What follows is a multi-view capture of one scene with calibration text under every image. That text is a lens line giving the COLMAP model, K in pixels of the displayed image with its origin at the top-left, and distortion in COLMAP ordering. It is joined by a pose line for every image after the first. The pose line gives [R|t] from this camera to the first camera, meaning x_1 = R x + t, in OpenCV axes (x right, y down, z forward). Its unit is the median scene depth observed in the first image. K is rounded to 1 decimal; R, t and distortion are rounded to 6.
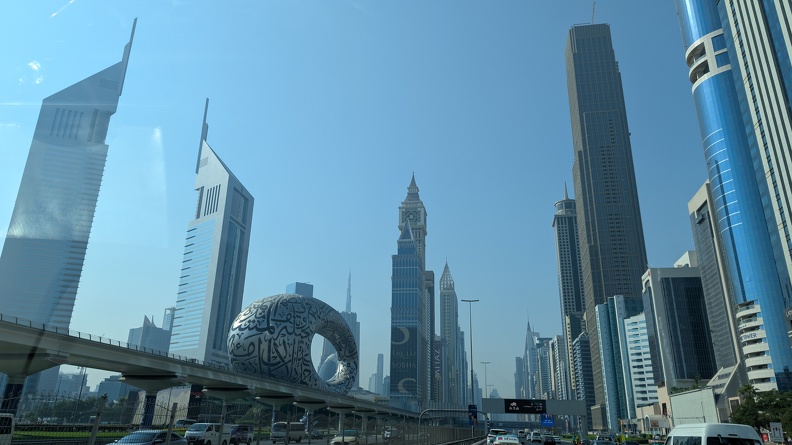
lens RADIAL K [[576.7, 0, 387.3], [0, 576.7, 195.7], [0, 0, 1]] dist [0.010260, -0.008186]
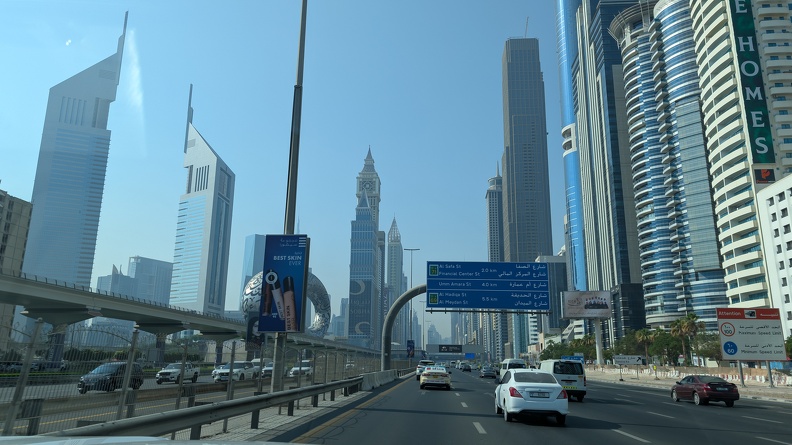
lens RADIAL K [[576.7, 0, 399.3], [0, 576.7, 216.1], [0, 0, 1]] dist [0.010260, -0.008186]
pose [[0.992971, 0.013894, 0.117535, -0.041325], [-0.029851, 0.990380, 0.135113, -0.086017], [-0.114527, -0.137672, 0.983834, -0.210563]]
